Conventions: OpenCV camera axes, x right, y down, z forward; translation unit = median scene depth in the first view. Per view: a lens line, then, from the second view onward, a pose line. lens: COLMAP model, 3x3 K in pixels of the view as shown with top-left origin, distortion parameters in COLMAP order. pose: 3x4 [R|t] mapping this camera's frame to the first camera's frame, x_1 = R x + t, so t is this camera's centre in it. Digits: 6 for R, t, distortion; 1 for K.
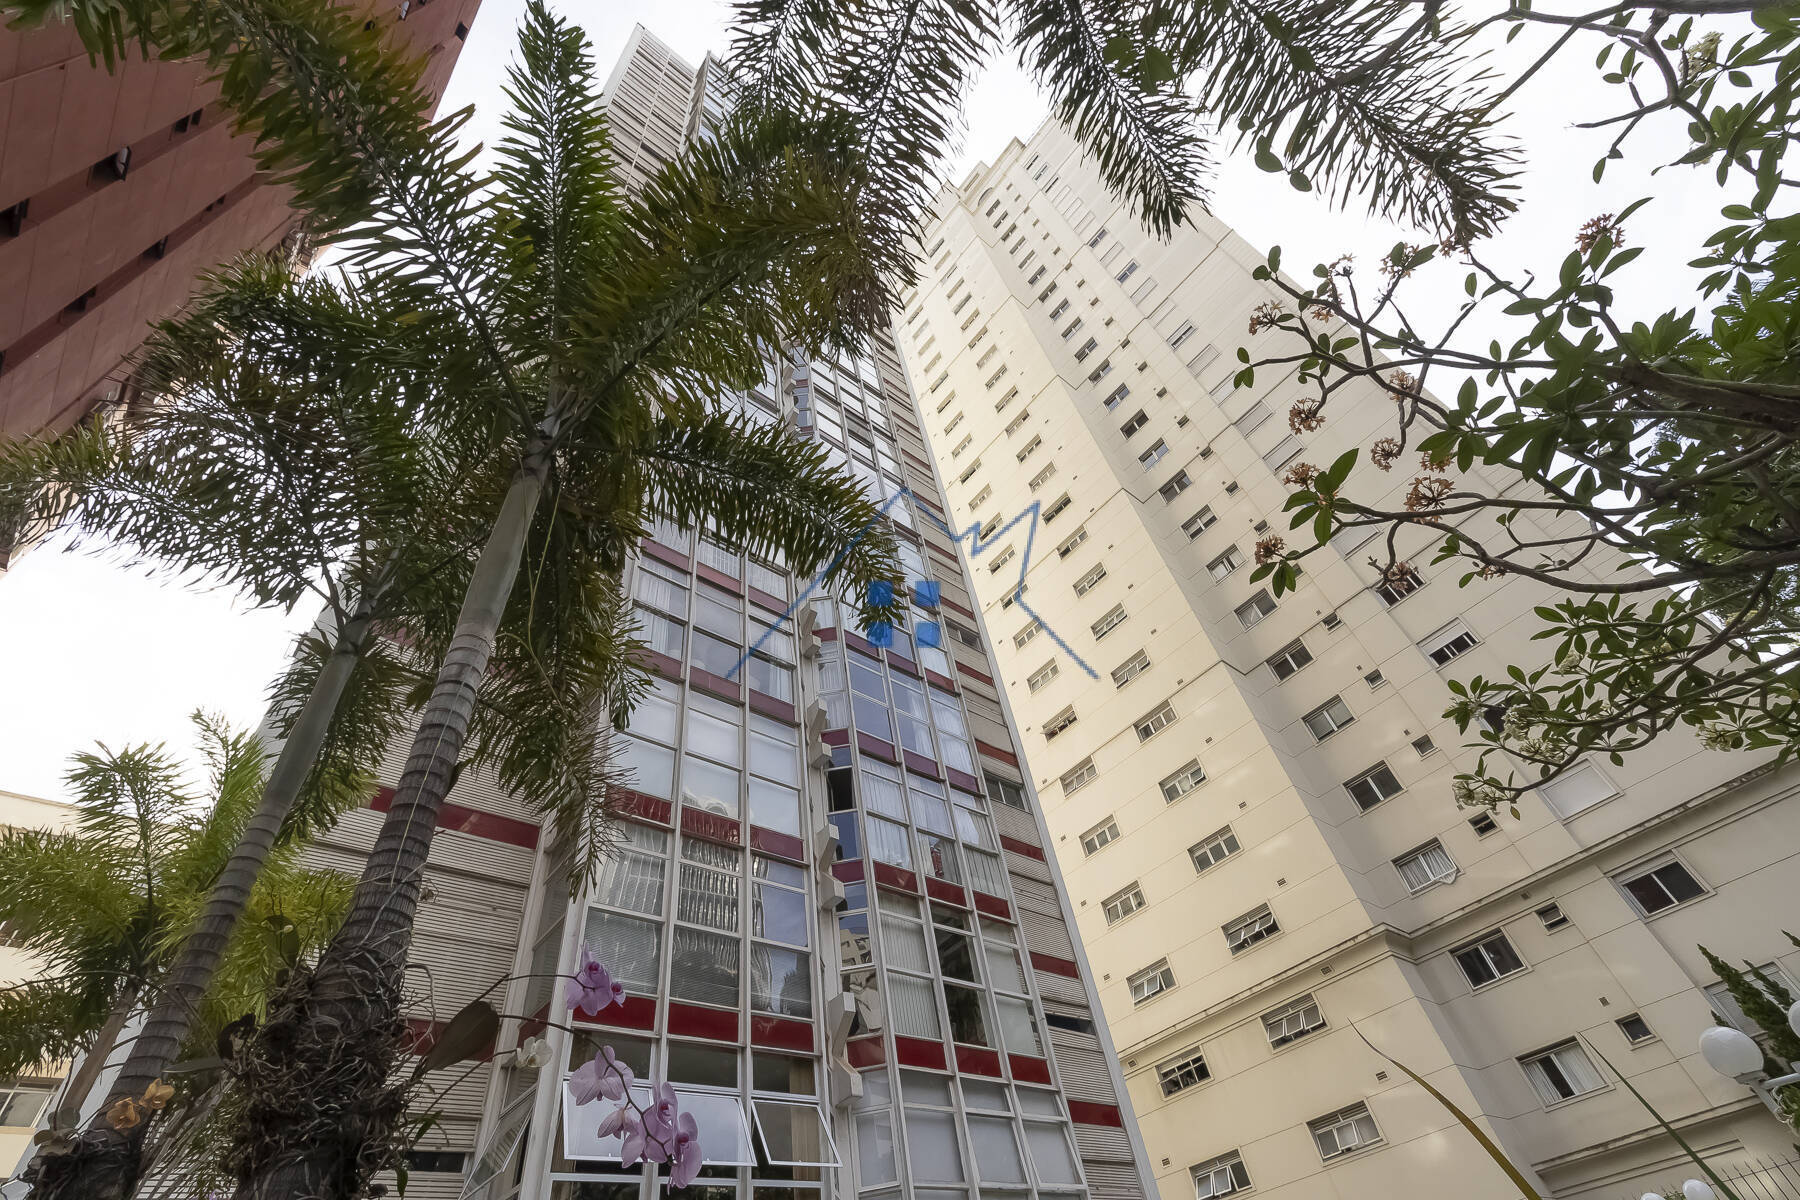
lens RADIAL K [[847.2, 0, 909.0], [0, 847.2, 589.6], [0, 0, 1]] dist [0.005200, 0.001097]
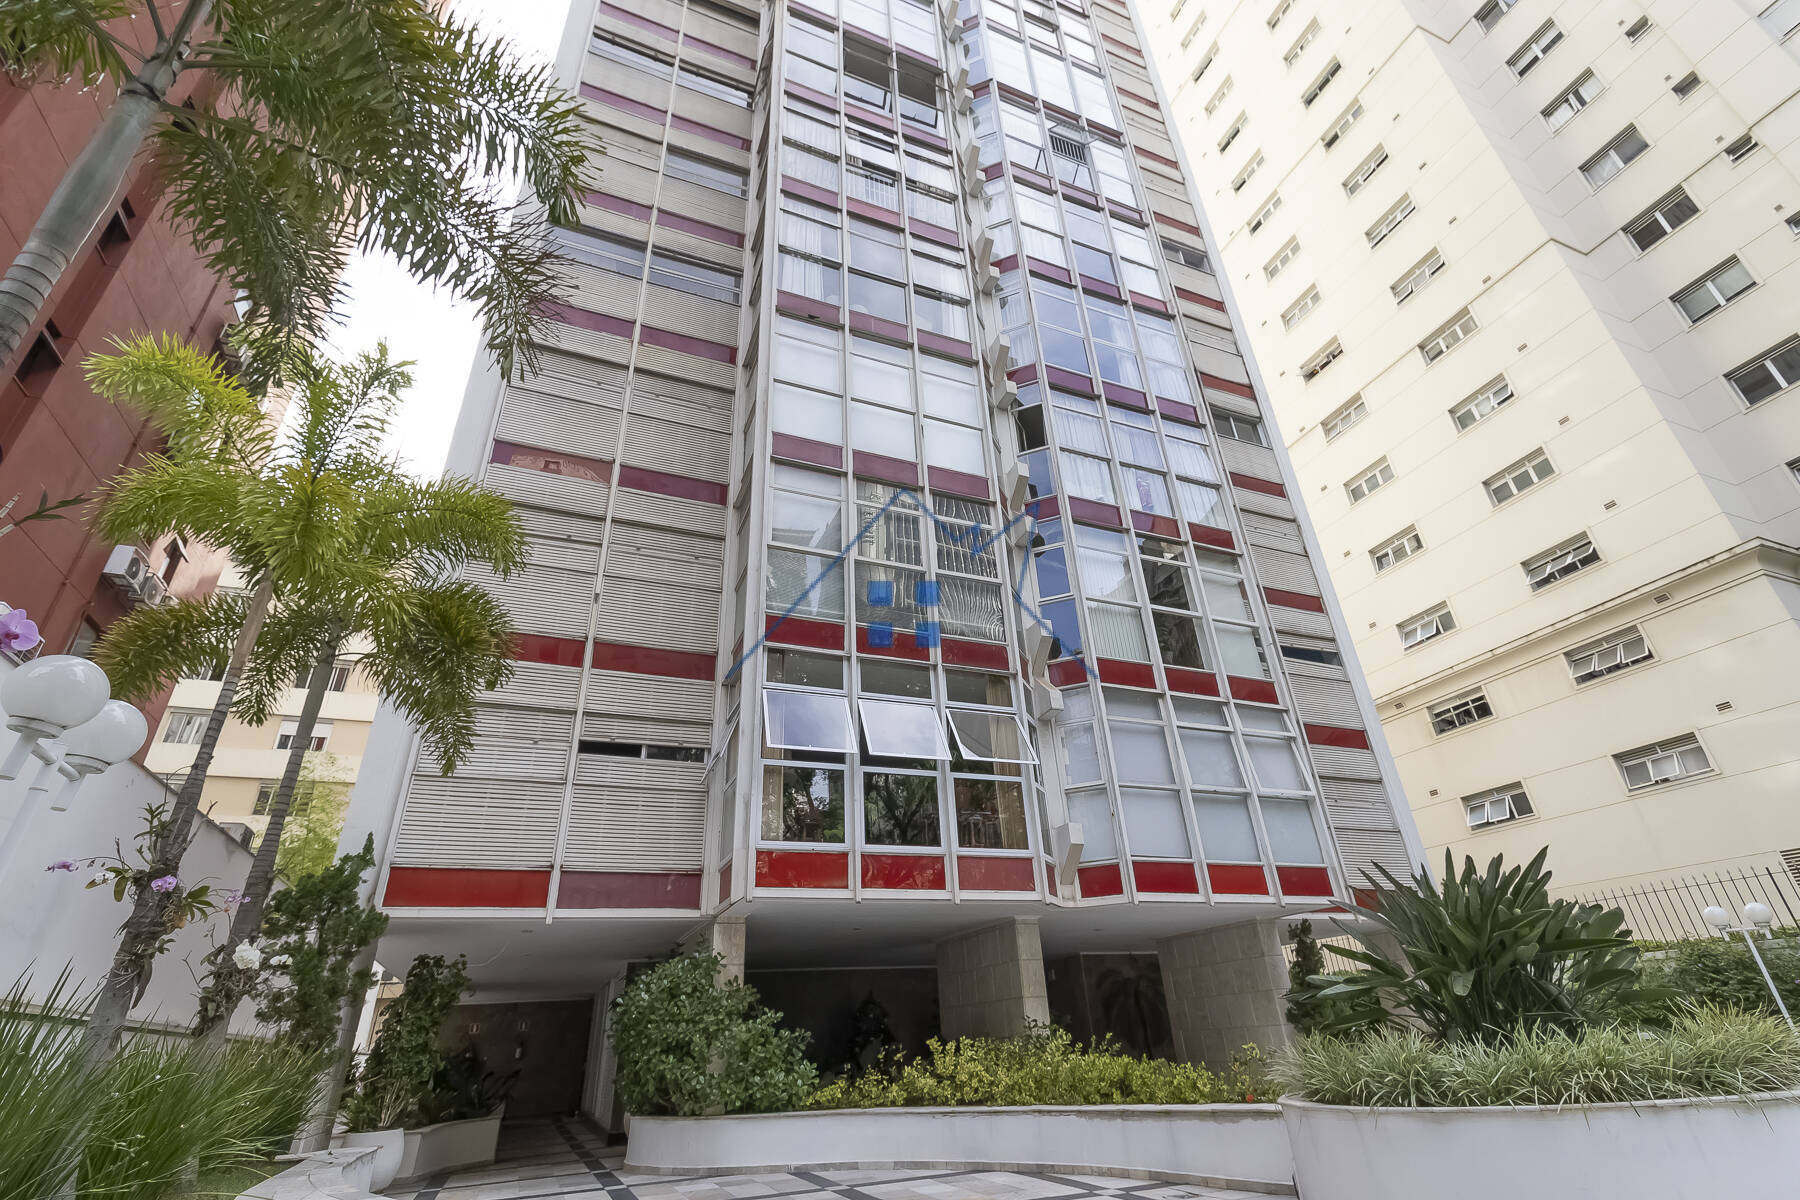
lens RADIAL K [[847.2, 0, 904.4], [0, 847.2, 602.4], [0, 0, 1]] dist [0.005200, 0.001097]
pose [[0.949975, -0.057532, -0.306982, 0.057791], [0.161413, 0.931887, 0.324858, 0.086617], [0.267383, -0.358158, 0.894555, 0.068770]]
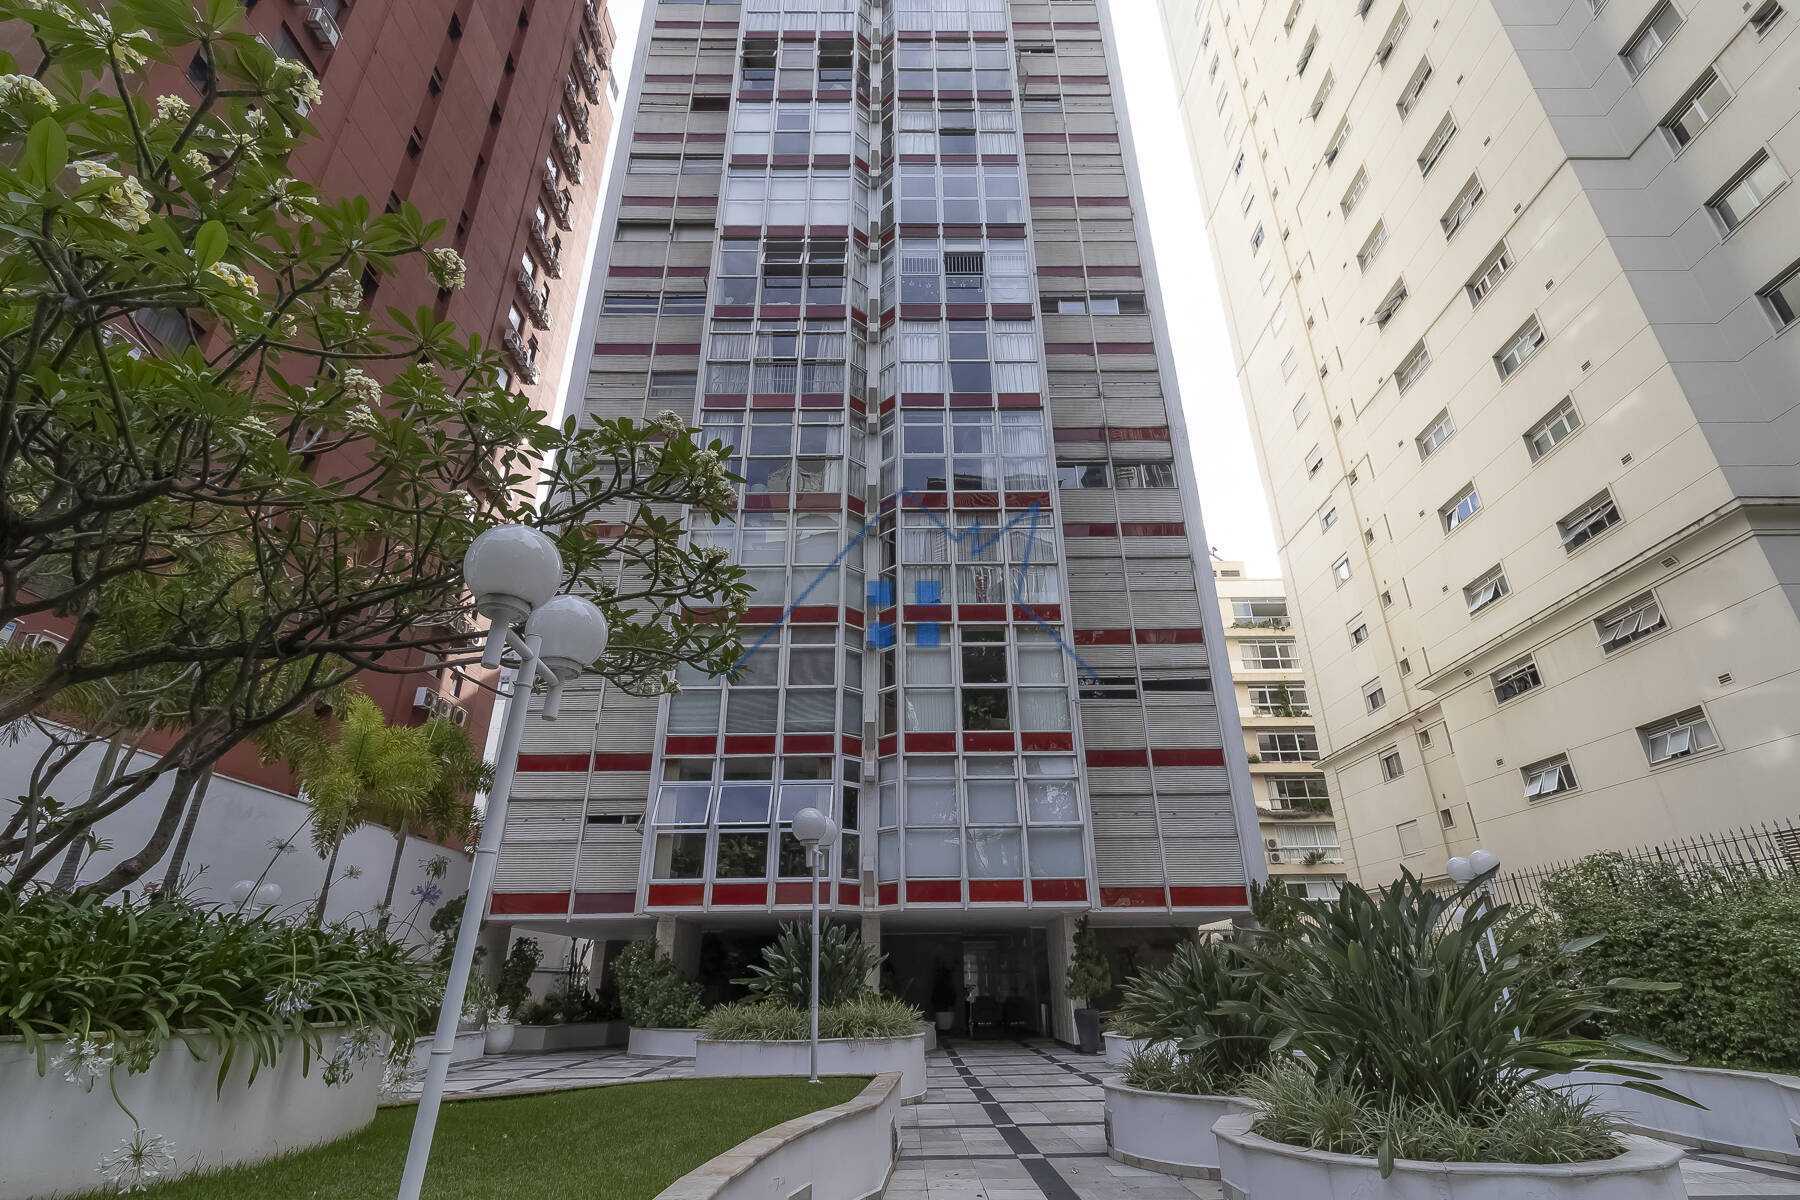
lens RADIAL K [[847.2, 0, 898.8], [0, 847.2, 620.4], [0, 0, 1]] dist [0.005200, 0.001097]
pose [[0.759177, -0.127714, -0.638231, 0.667081], [0.401864, 0.863319, 0.305263, -0.042516], [0.512011, -0.488231, 0.706736, 0.088515]]
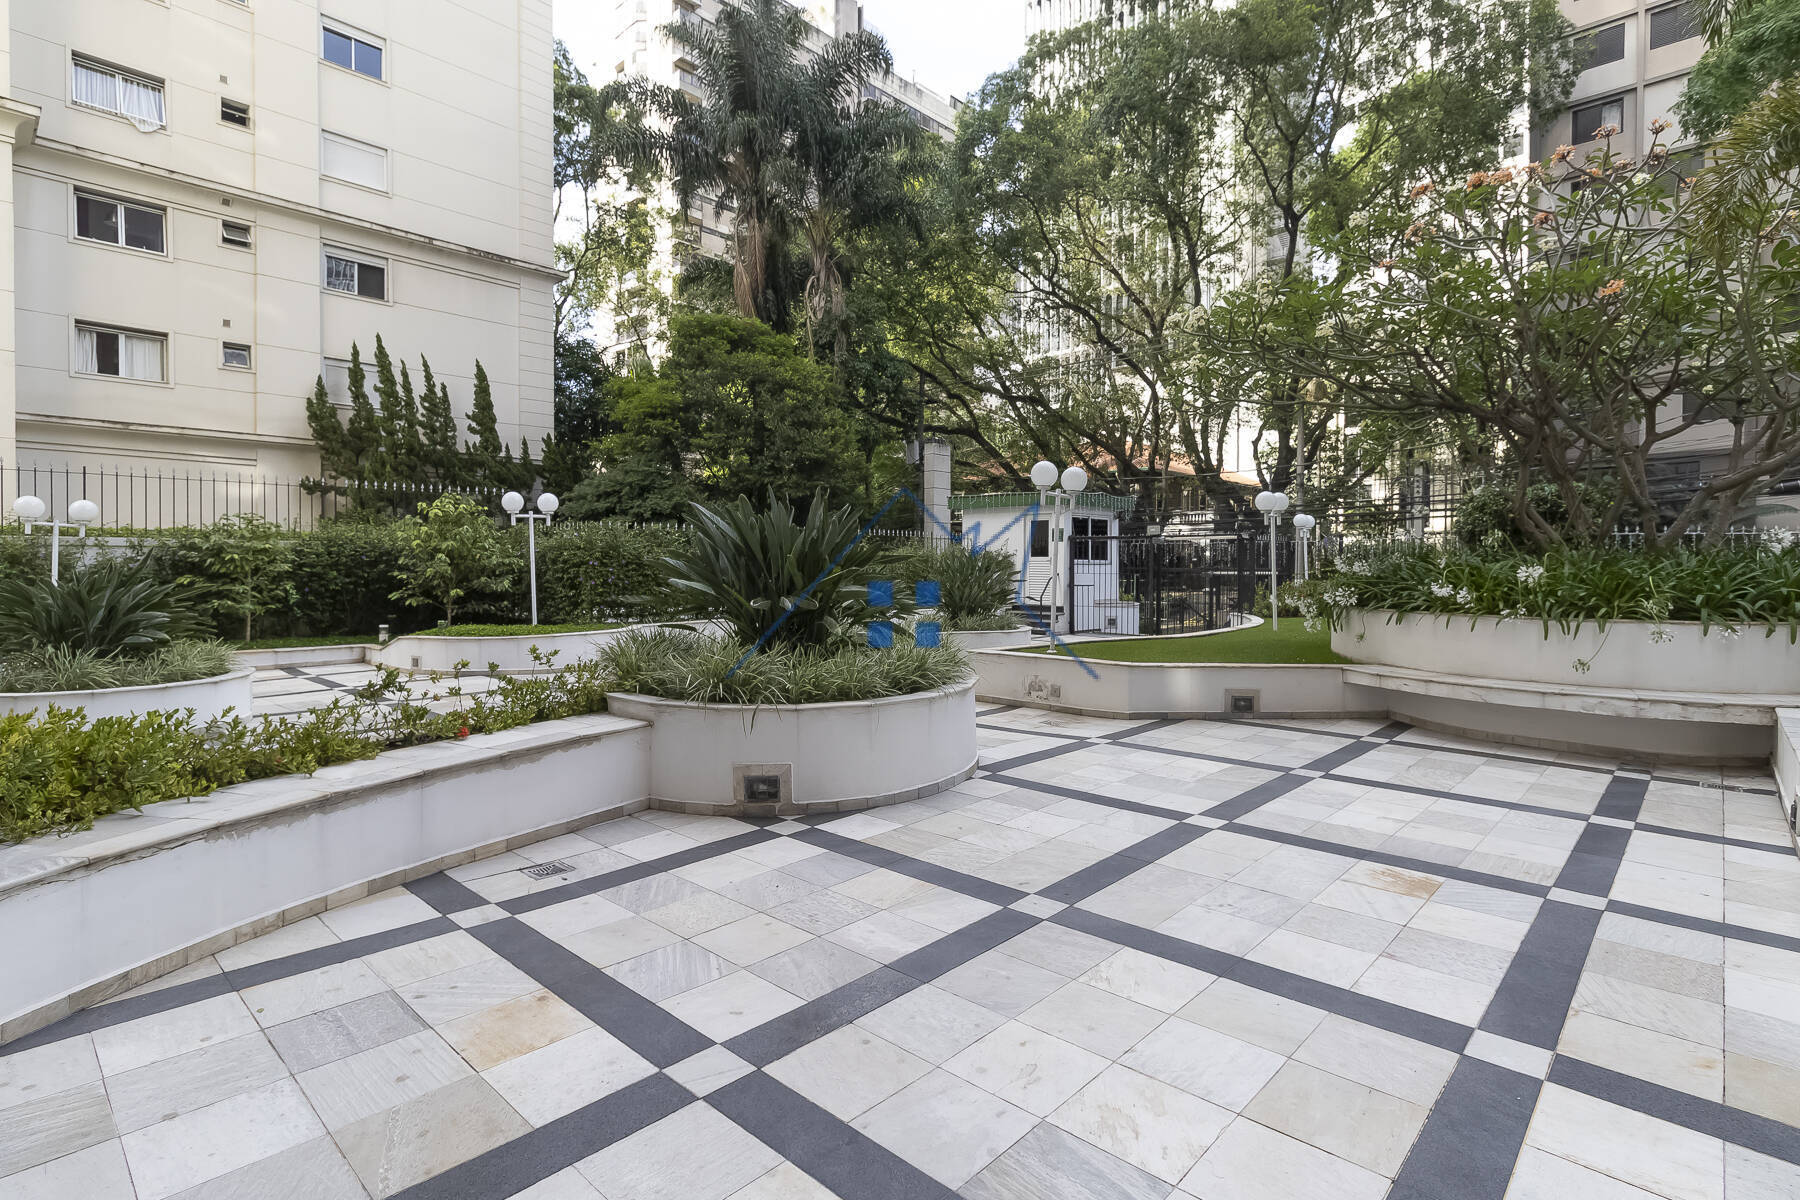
lens RADIAL K [[875.7, 0, 889.1], [0, 875.7, 570.0], [0, 0, 1]] dist [0.005094, 0.001019]
pose [[-0.067837, 0.143933, 0.987260, -0.190240], [-0.726835, 0.670735, -0.147730, 0.360090], [-0.683453, -0.727597, 0.059115, 0.321483]]
